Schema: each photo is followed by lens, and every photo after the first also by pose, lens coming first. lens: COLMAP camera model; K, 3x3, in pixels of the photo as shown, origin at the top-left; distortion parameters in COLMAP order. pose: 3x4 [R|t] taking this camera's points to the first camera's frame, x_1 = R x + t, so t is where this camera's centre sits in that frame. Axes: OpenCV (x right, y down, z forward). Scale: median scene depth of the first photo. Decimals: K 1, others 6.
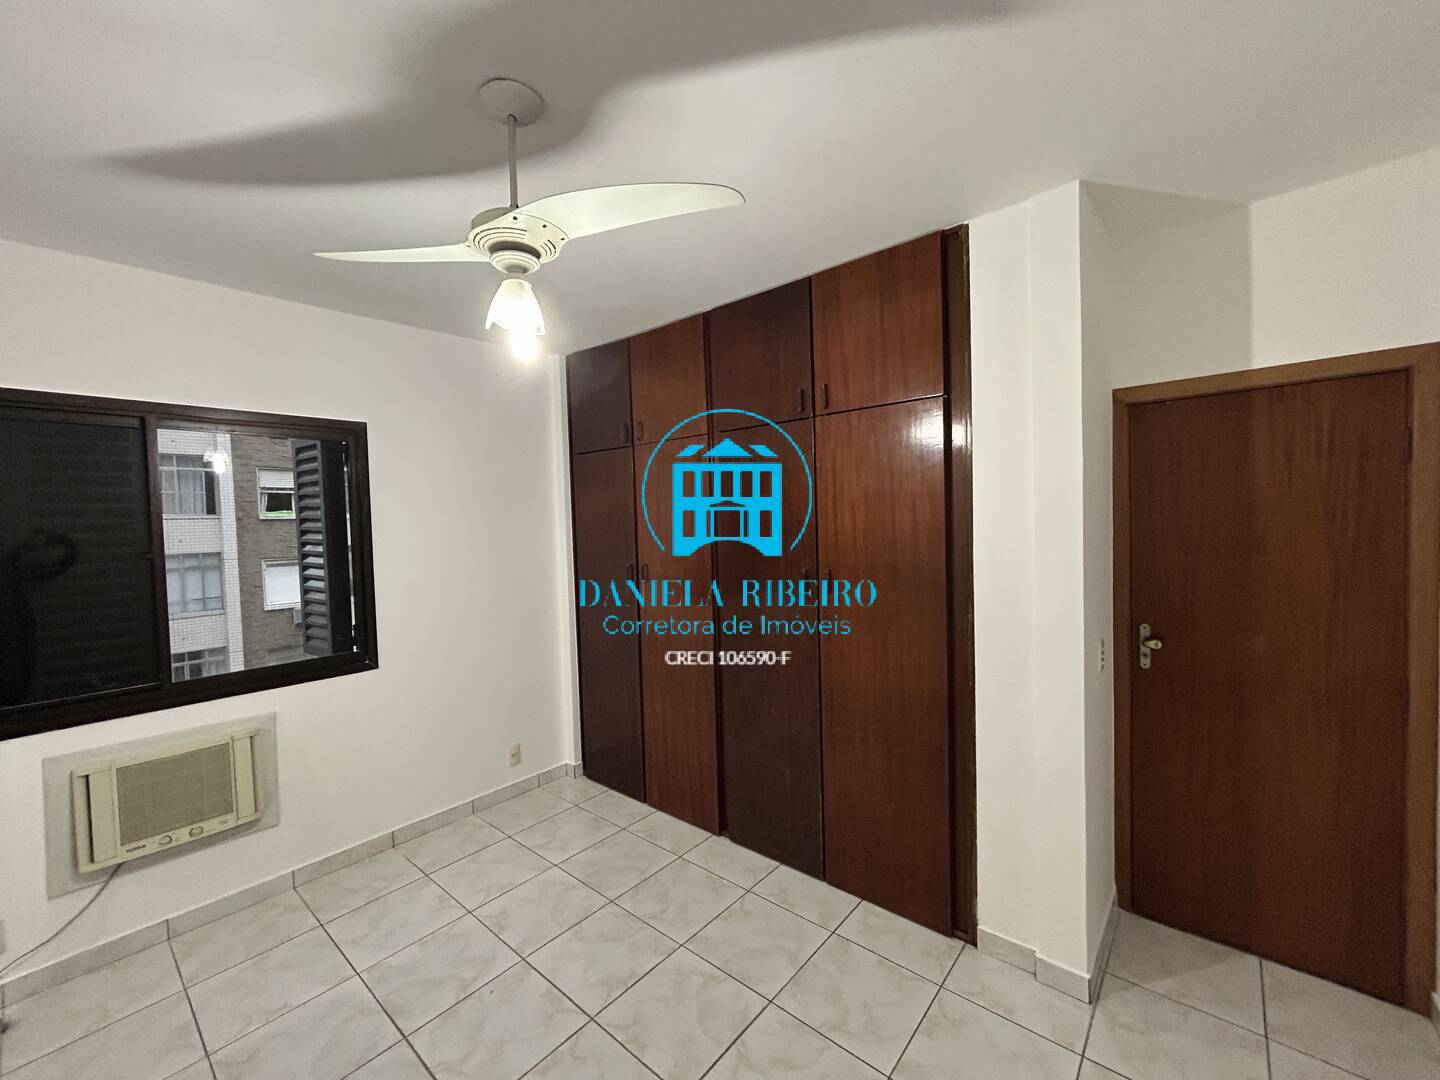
lens RADIAL K [[584.9, 0, 722.8], [0, 584.9, 537.7], [0, 0, 1]] dist [-0.001029, 0.001301]
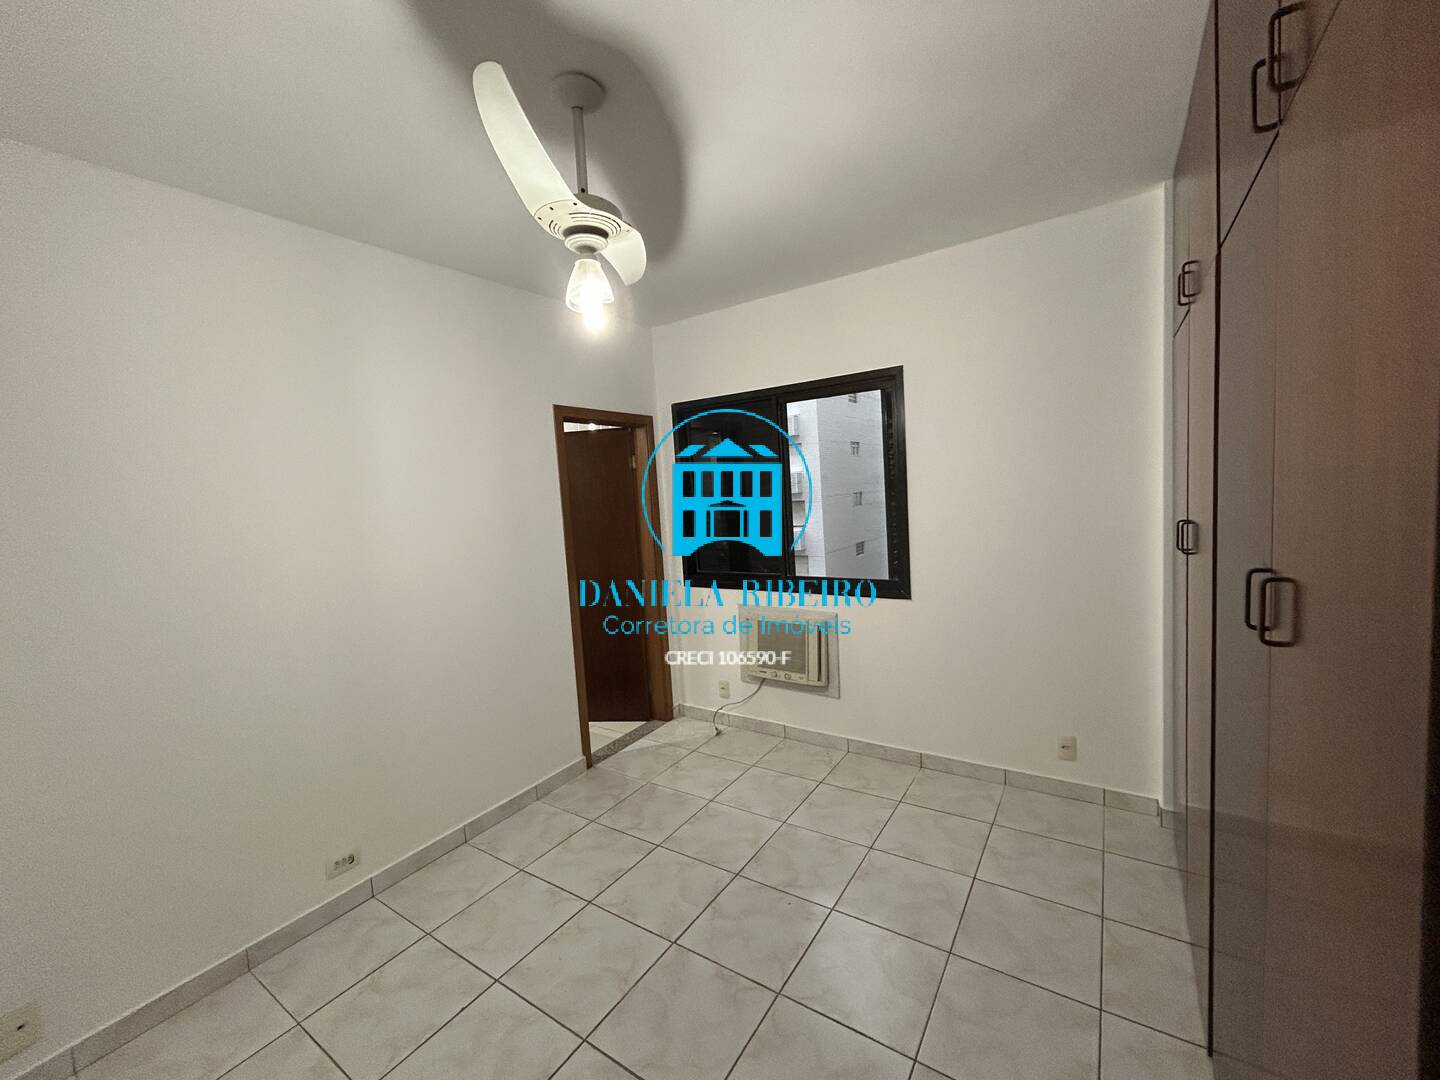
lens RADIAL K [[588.8, 0, 718.9], [0, 588.8, 534.5], [0, 0, 1]] dist [0.019326, 0.000175]
pose [[0.116778, 0.100778, -0.988032, 0.502061], [0.028642, 0.994083, 0.104781, -0.019595], [0.992745, -0.040536, 0.113200, 0.637358]]
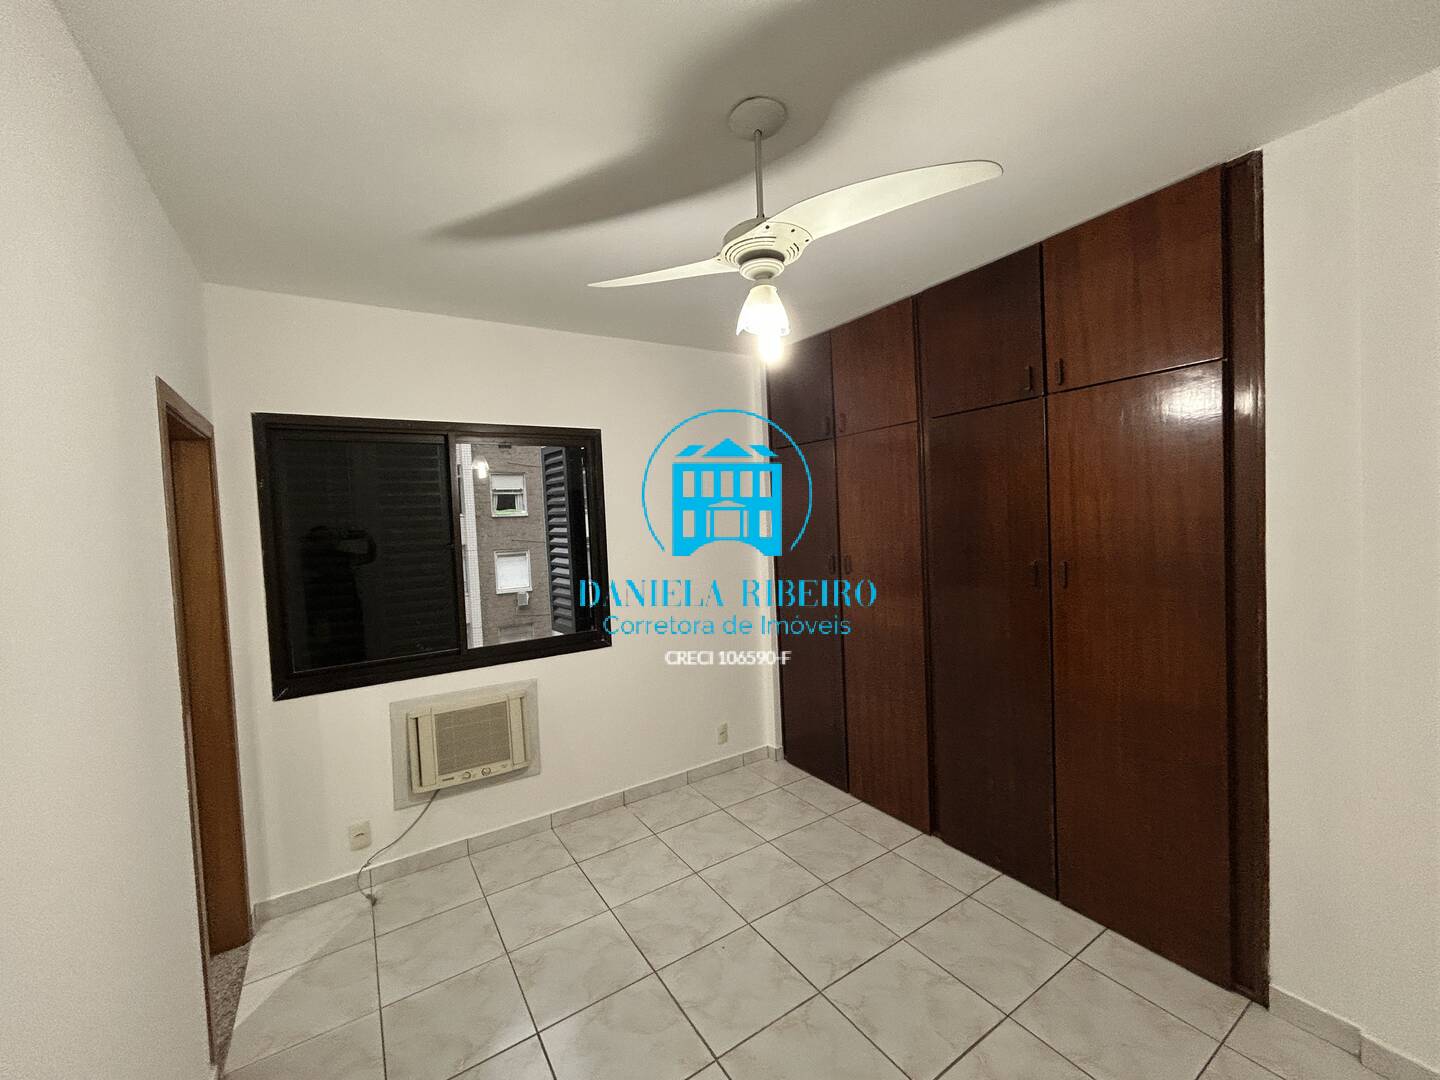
lens RADIAL K [[584.9, 0, 722.8], [0, 584.9, 537.7], [0, 0, 1]] dist [-0.001029, 0.001301]
pose [[0.958799, -0.003610, -0.284063, -0.071207], [0.007204, 0.999907, 0.011607, 0.002246], [0.283995, -0.013175, 0.958735, -0.025793]]
